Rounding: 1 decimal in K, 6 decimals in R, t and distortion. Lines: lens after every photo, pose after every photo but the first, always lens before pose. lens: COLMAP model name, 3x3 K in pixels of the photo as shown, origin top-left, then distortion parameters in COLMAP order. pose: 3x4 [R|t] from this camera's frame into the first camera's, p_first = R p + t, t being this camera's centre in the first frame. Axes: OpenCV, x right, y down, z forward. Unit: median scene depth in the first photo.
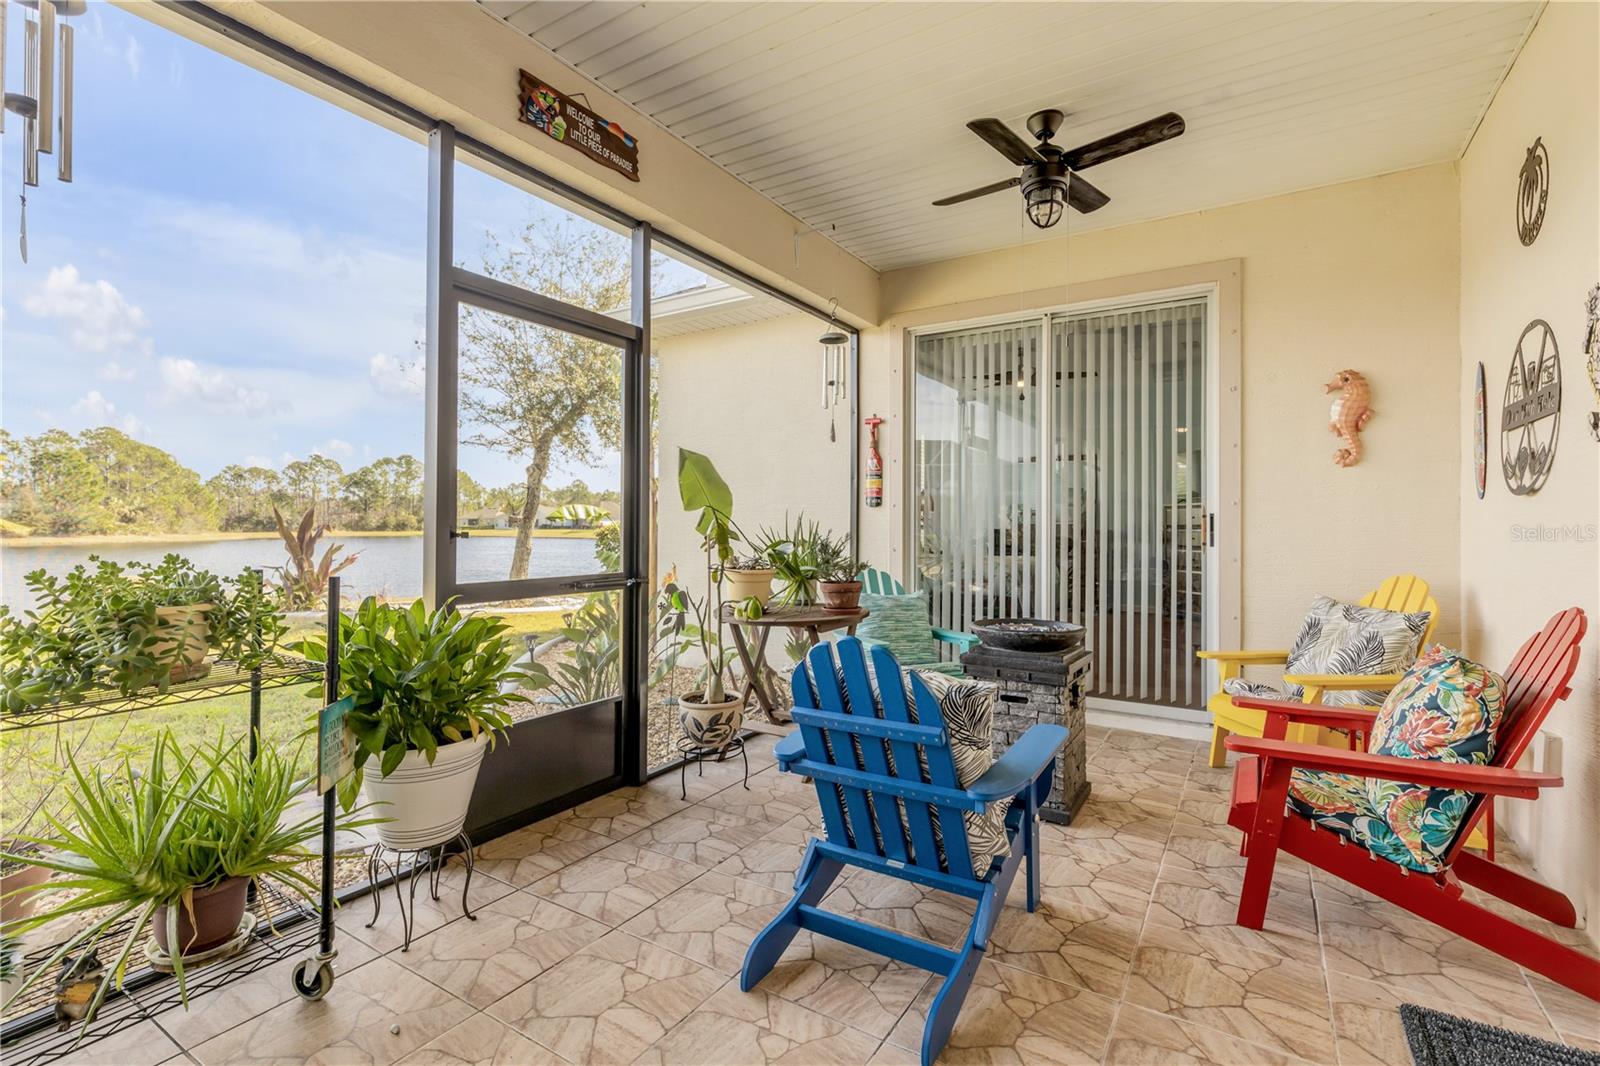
lens RADIAL K [[733.9, 0, 800.6], [0, 733.9, 520.1], [0, 0, 1]] dist [0.009405, 0.001576]
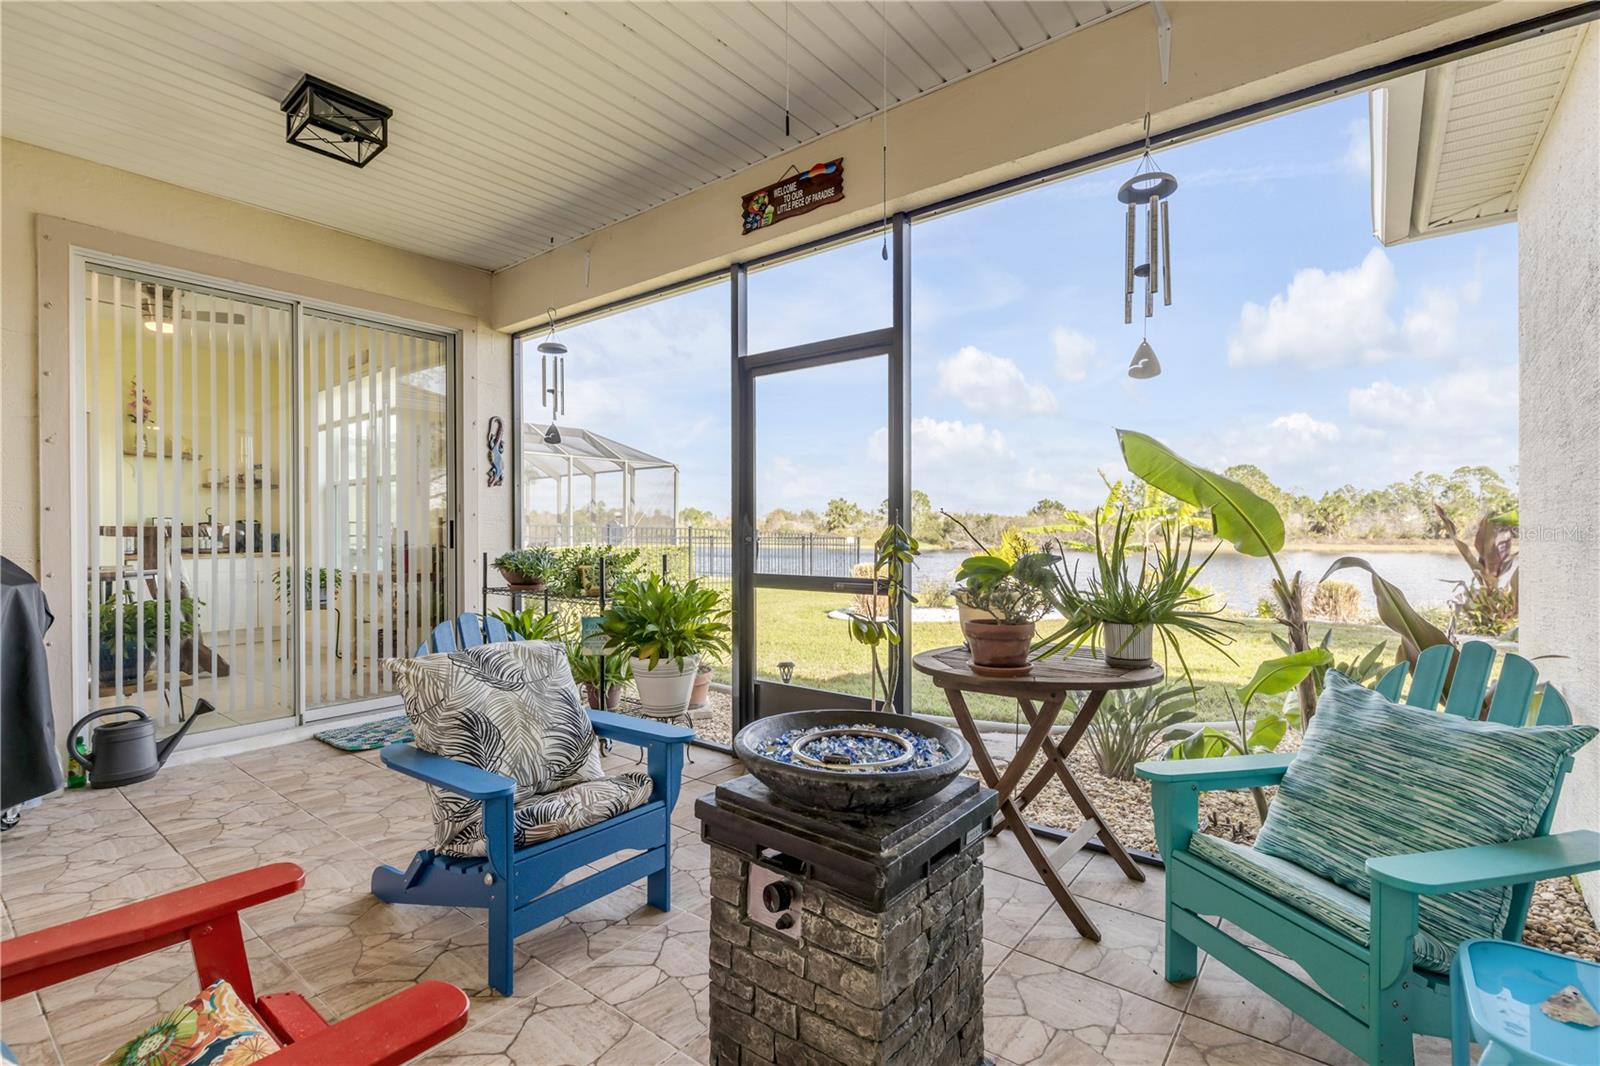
lens RADIAL K [[733.9, 0, 799.2], [0, 733.9, 523.7], [0, 0, 1]] dist [0.009405, 0.001576]
pose [[-0.102378, -0.012273, -0.994670, 0.764076], [0.006264, 0.999896, -0.012982, 0.009122], [0.994726, -0.007560, -0.102290, 0.990197]]
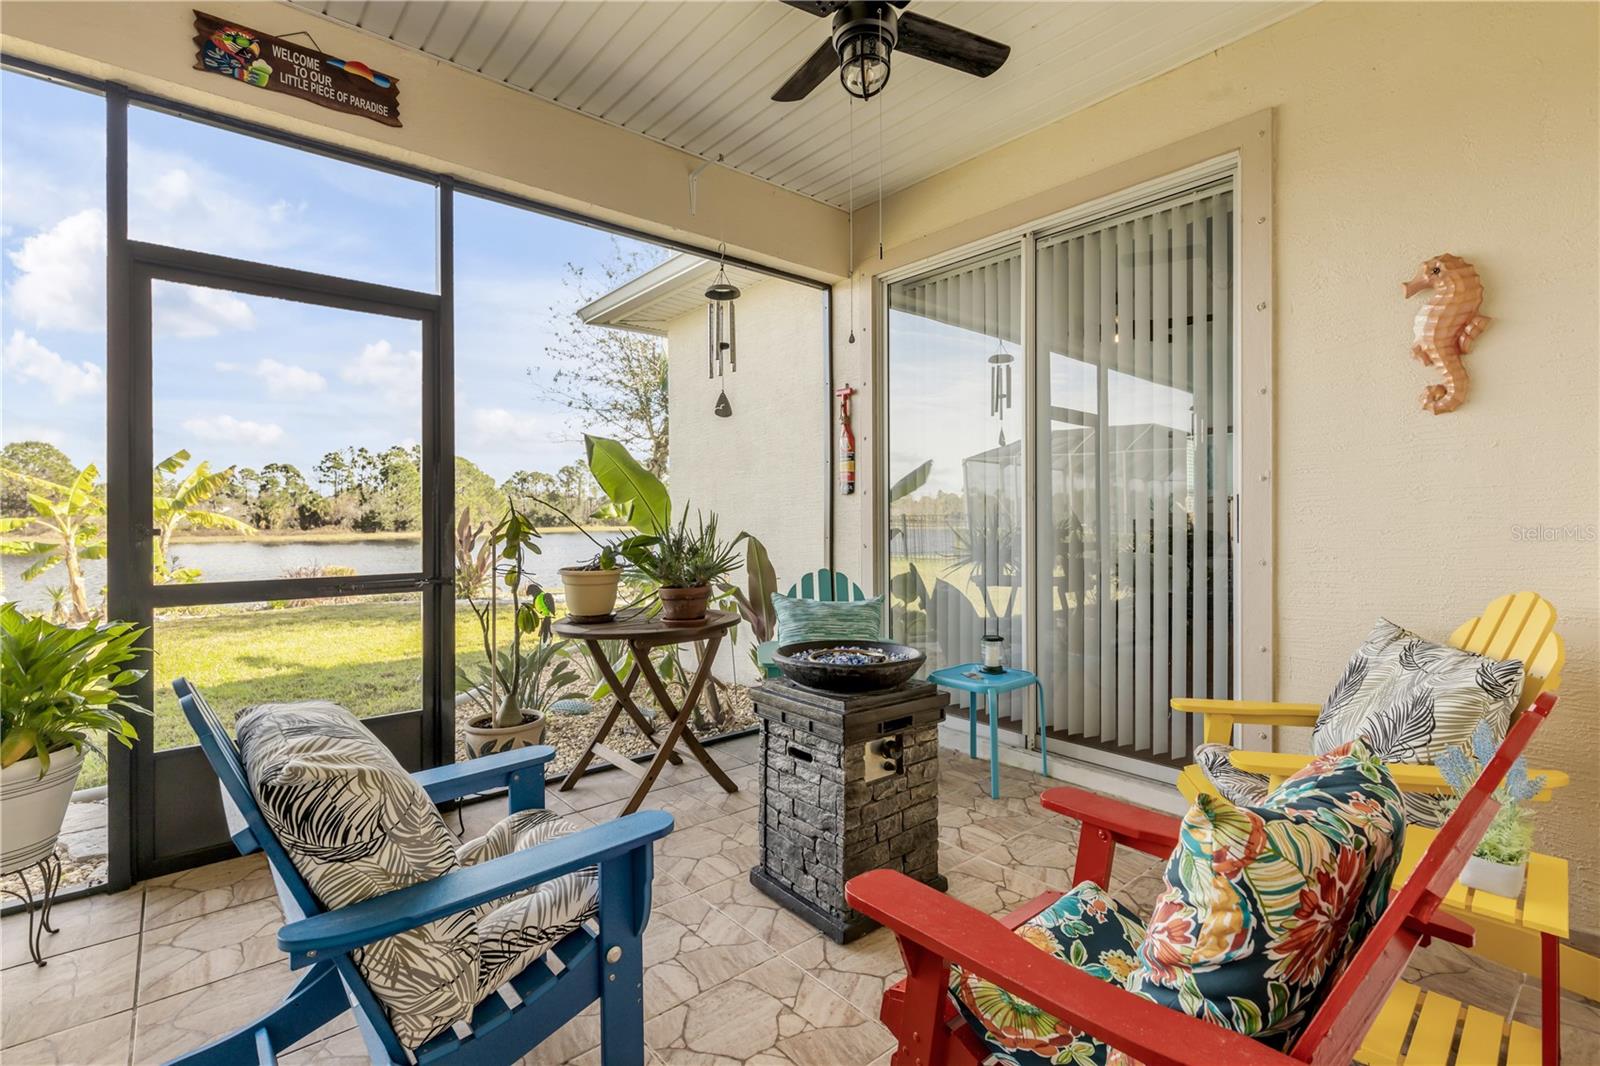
lens RADIAL K [[733.9, 0, 799.2], [0, 733.9, 519.1], [0, 0, 1]] dist [0.009405, 0.001576]
pose [[0.954572, -0.009742, -0.297821, 0.464515], [0.012420, 0.999898, 0.007100, 0.005288], [0.297721, -0.010477, 0.954595, 0.283534]]
